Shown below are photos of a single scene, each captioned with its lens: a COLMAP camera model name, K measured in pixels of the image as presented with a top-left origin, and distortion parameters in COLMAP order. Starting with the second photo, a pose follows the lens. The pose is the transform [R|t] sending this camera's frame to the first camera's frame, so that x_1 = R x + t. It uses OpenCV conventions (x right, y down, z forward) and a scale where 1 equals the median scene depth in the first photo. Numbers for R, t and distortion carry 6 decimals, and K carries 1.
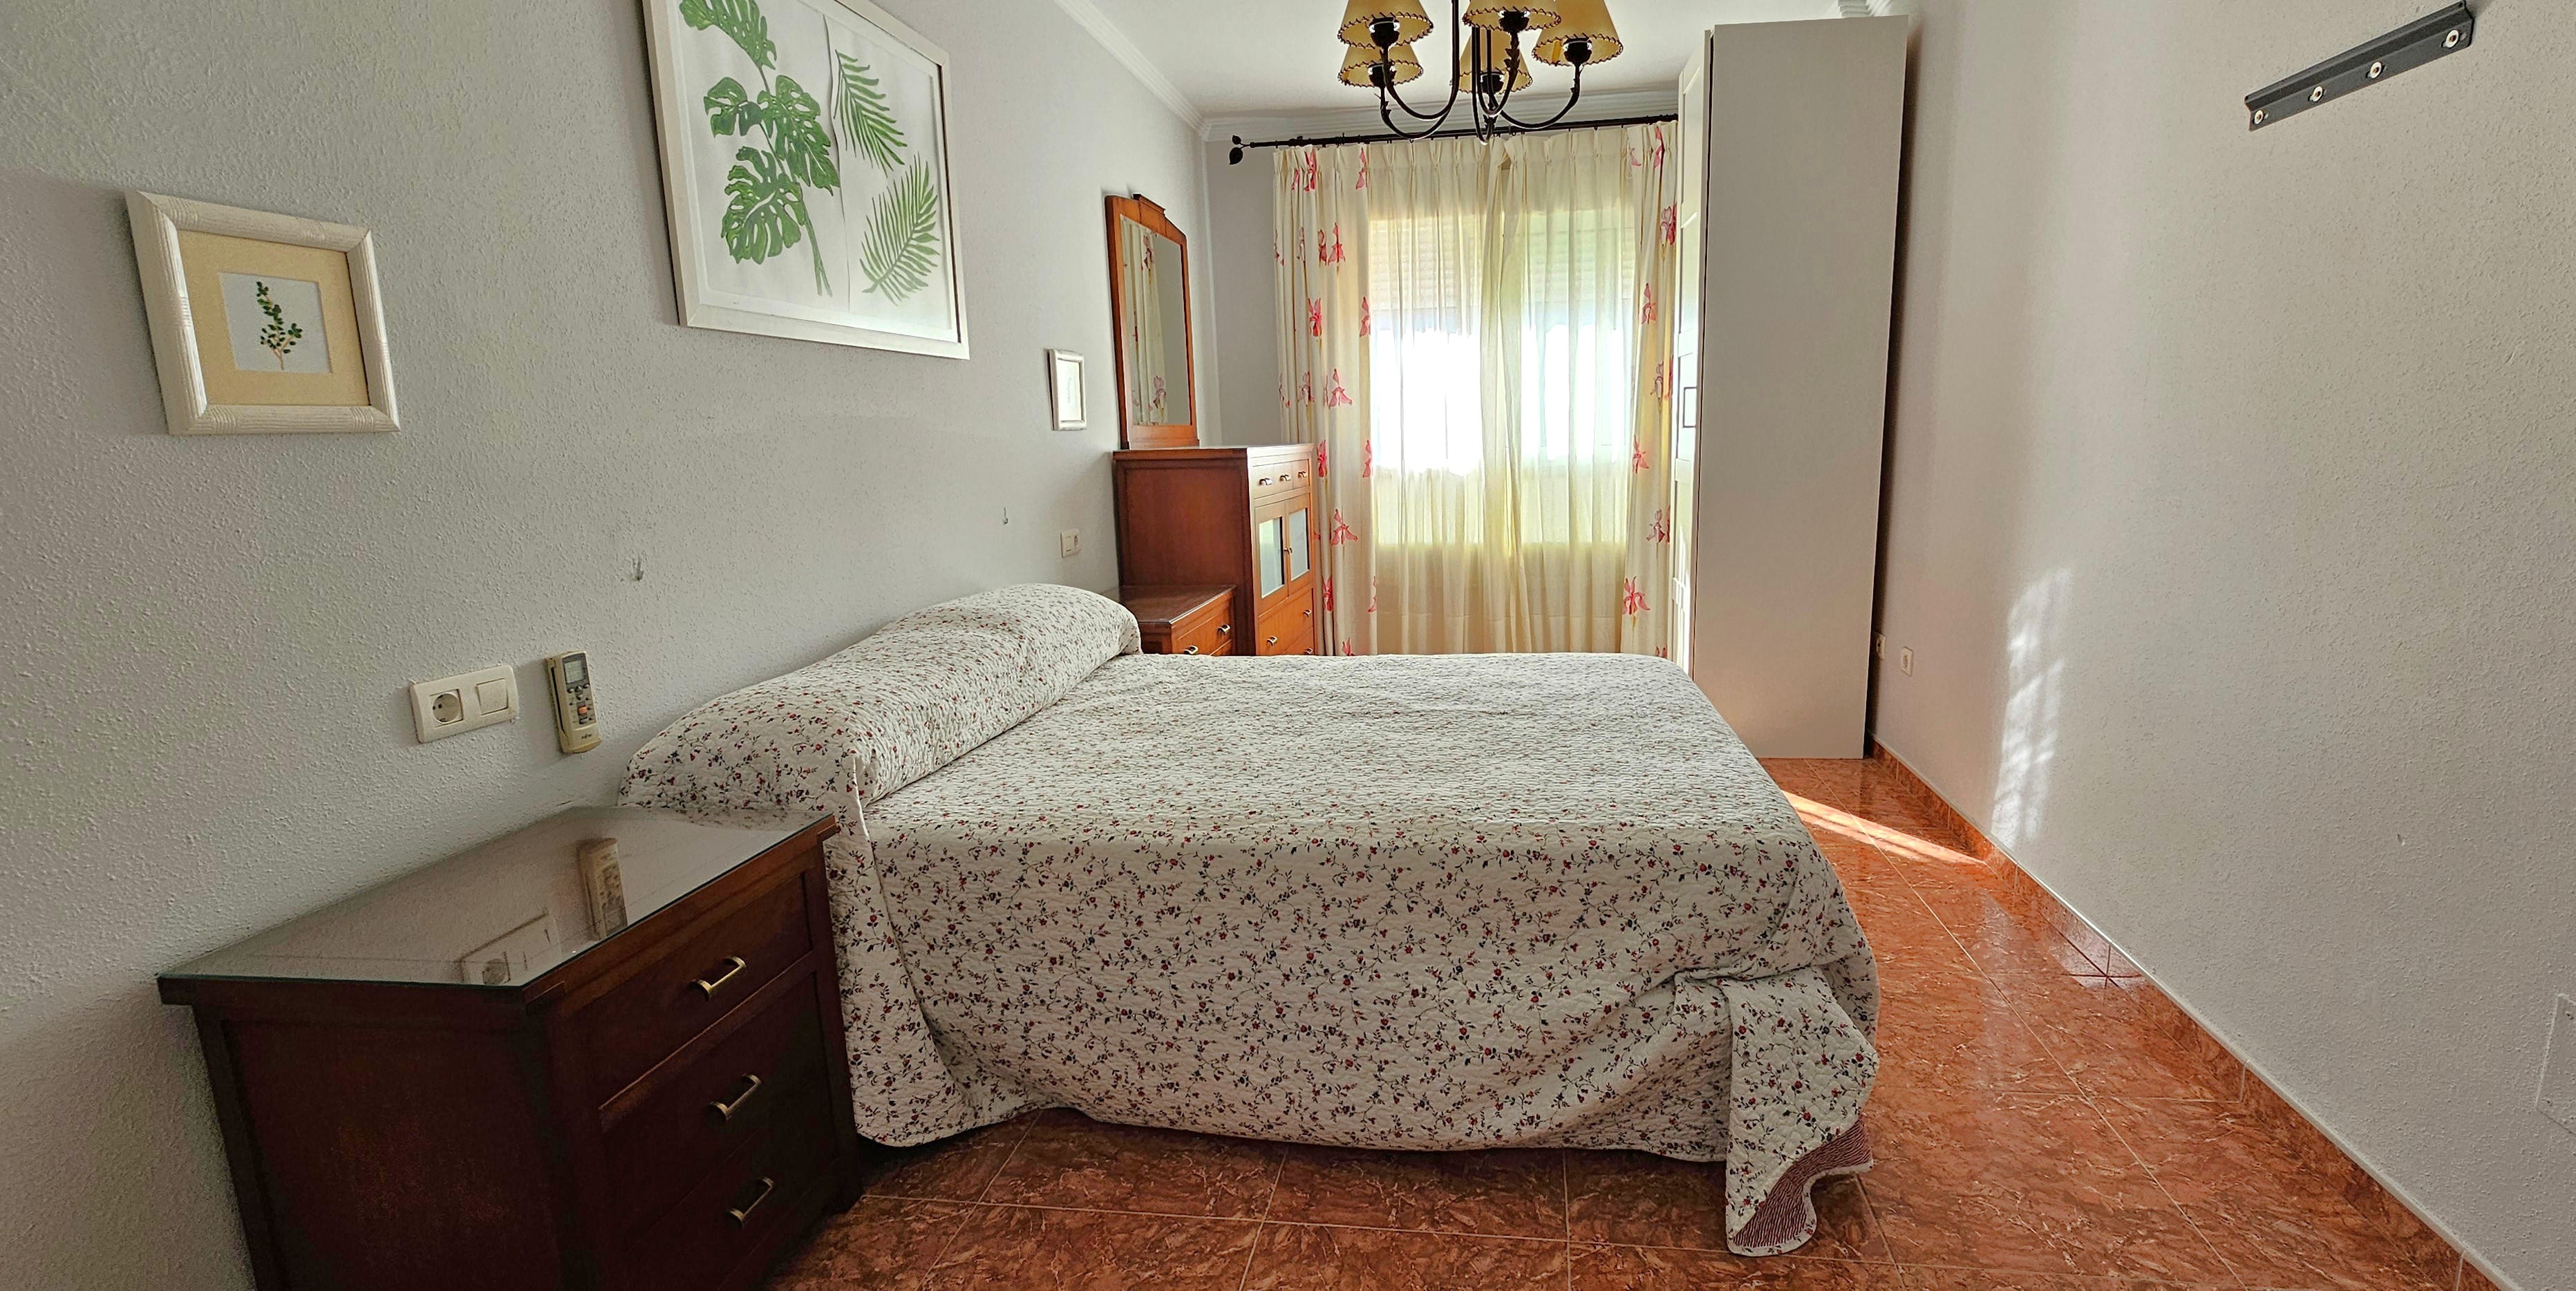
lens RADIAL K [[1118.9, 0, 1385.6], [0, 1118.9, 650.0], [0, 0, 1]] dist [-0.000531, -0.000030]
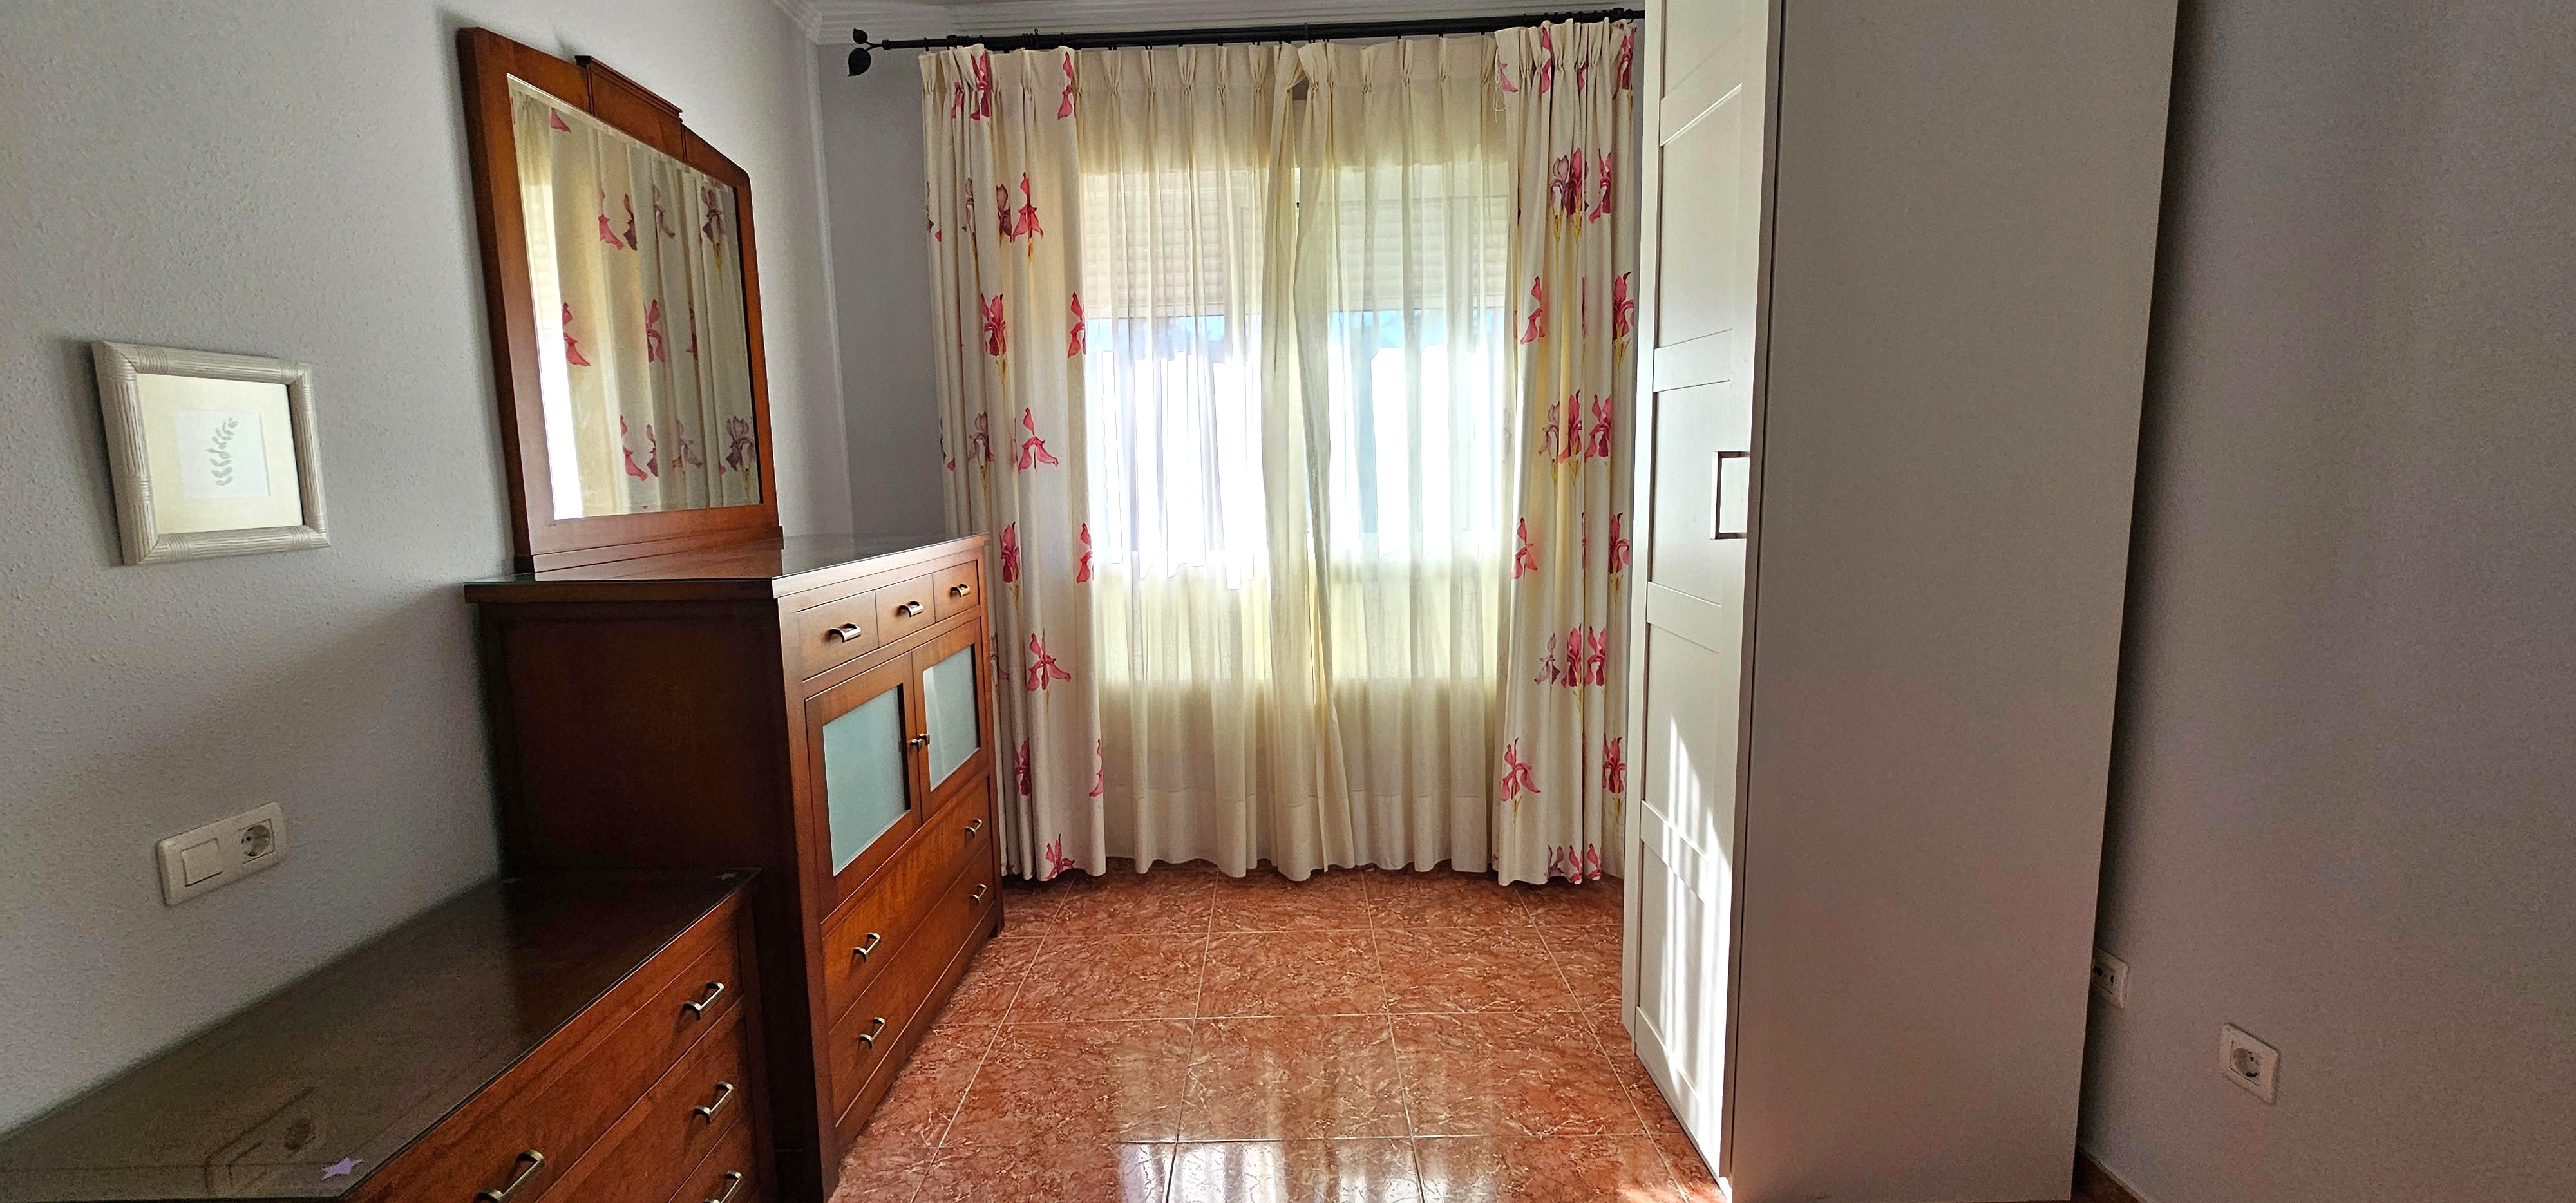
lens RADIAL K [[1042.8, 0, 1287.2], [0, 1042.8, 603.7], [0, 0, 1]] dist [-0.000840, -0.000899]
pose [[0.992176, -0.012762, 0.124193, 0.023910], [0.020551, 0.997887, -0.061638, -0.108660], [-0.123144, 0.063708, 0.990342, 0.433142]]
